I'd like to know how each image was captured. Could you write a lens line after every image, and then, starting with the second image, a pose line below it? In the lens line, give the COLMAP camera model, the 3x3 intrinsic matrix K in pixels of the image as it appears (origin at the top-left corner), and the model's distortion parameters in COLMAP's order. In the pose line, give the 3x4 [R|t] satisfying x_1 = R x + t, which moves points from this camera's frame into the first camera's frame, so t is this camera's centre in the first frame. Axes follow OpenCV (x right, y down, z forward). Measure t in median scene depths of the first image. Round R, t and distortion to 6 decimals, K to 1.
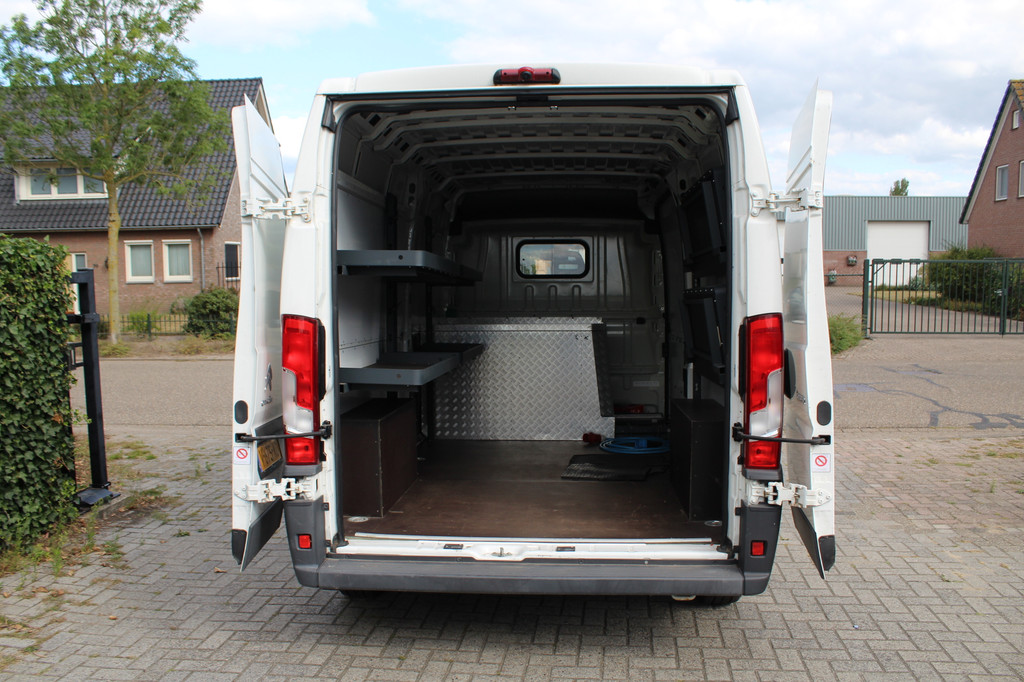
lens RADIAL K [[850.1, 0, 513.6], [0, 850.1, 342.8], [0, 0, 1]] dist [-0.173164, 0.158979]
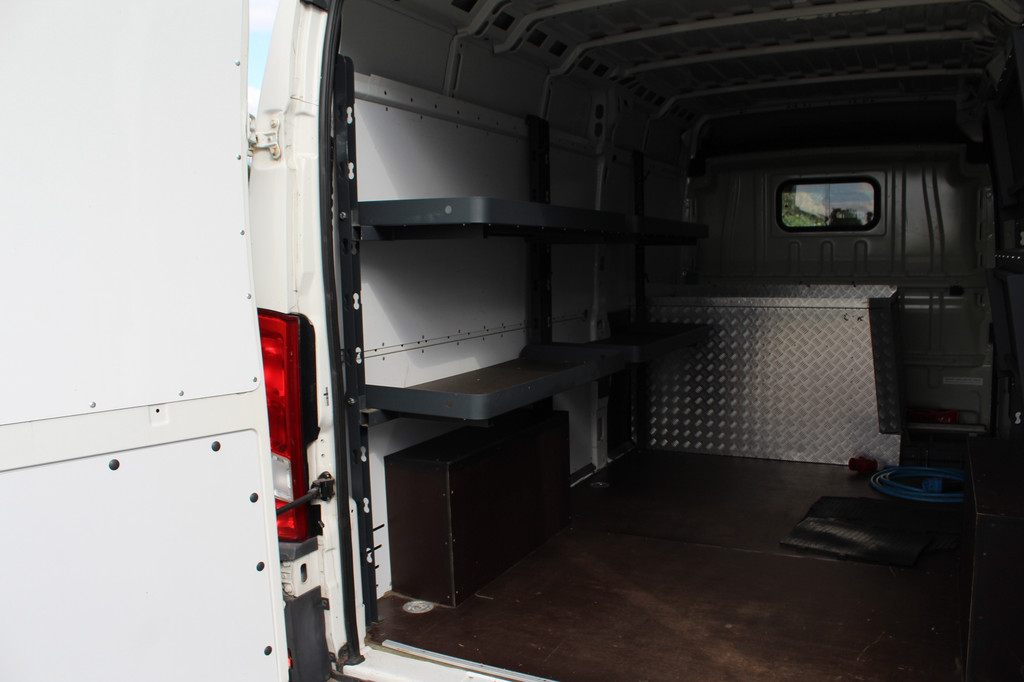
lens RADIAL K [[850.1, 0, 513.6], [0, 850.1, 342.8], [0, 0, 1]] dist [-0.173164, 0.158979]
pose [[0.921125, 0.024766, -0.388478, 0.105013], [-0.002227, 0.998293, 0.058363, -0.029373], [0.389260, -0.052894, 0.919608, 0.326326]]
